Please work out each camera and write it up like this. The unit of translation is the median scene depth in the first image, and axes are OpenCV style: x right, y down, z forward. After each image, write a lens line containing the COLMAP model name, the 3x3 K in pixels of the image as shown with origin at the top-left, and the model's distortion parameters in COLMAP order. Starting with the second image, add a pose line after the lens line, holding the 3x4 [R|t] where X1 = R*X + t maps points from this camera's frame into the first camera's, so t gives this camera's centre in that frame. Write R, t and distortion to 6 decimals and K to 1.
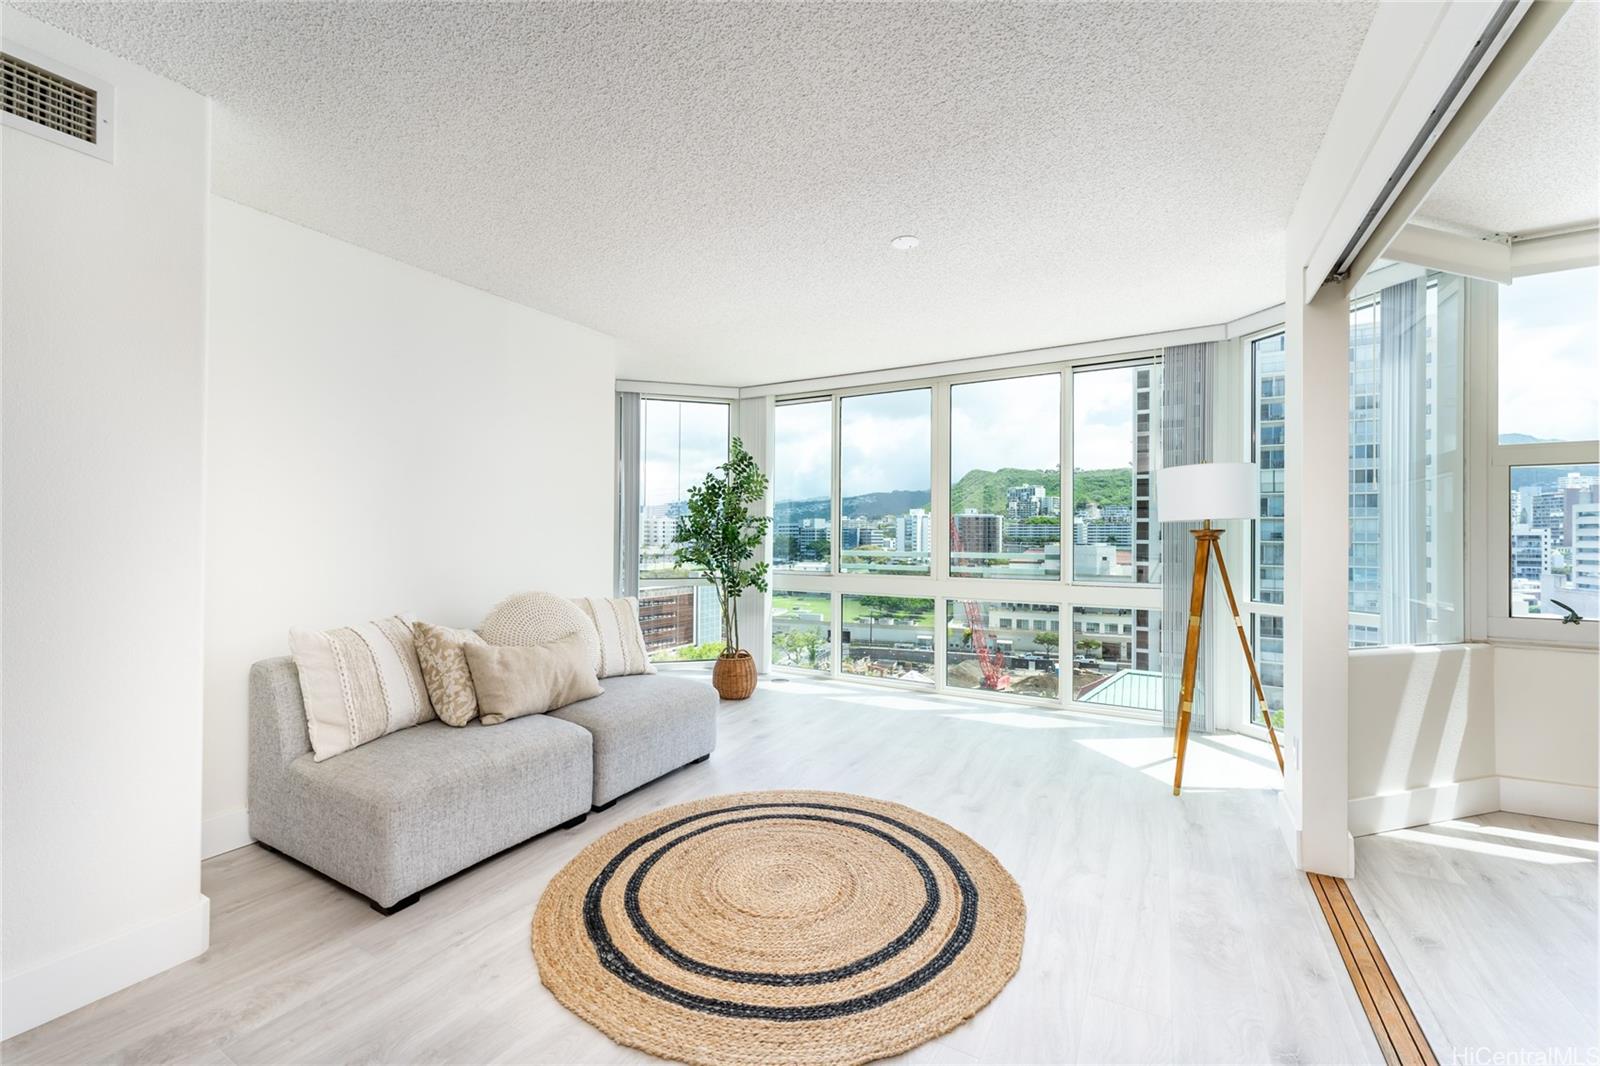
lens RADIAL K [[645.2, 0, 794.8], [0, 645.2, 532.2], [0, 0, 1]] dist [0.001456, 0.000290]
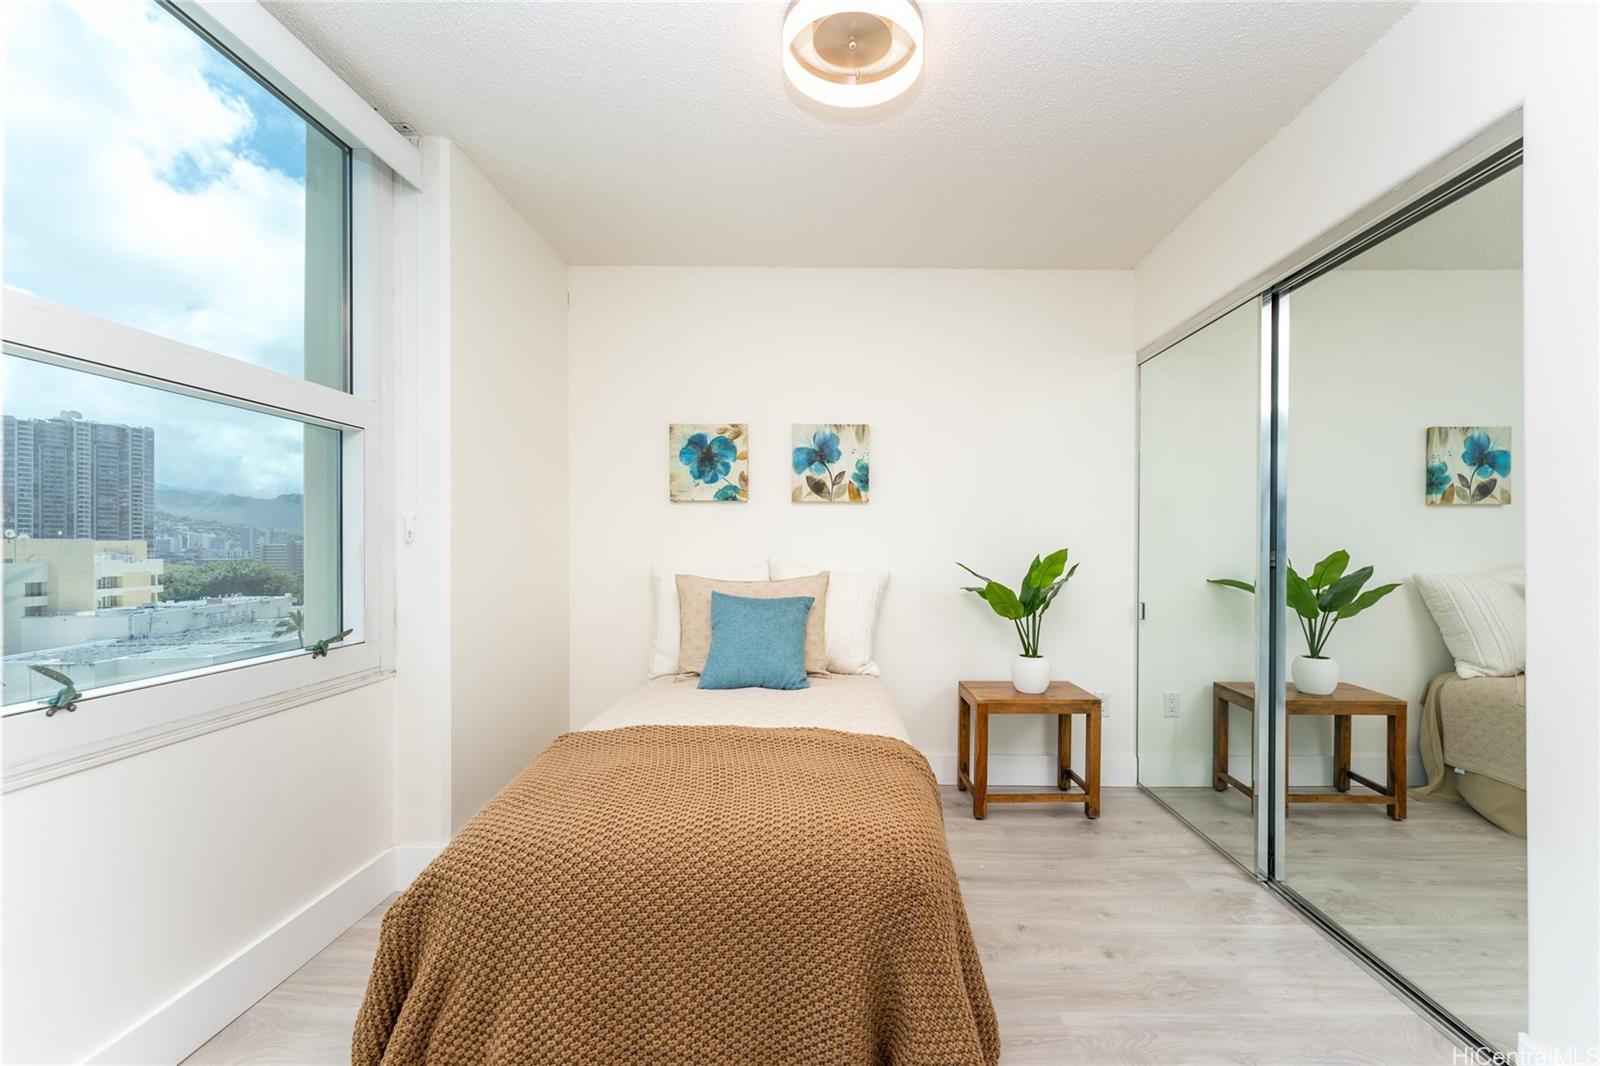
lens RADIAL K [[676.9, 0, 842.3], [0, 676.9, 547.0], [0, 0, 1]] dist [0.000778, 0.000030]
pose [[-0.492401, -0.006213, 0.870346, 0.515766], [-0.007481, 0.999968, 0.002907, 0.020707], [-0.870336, -0.005079, -0.492431, 0.744324]]
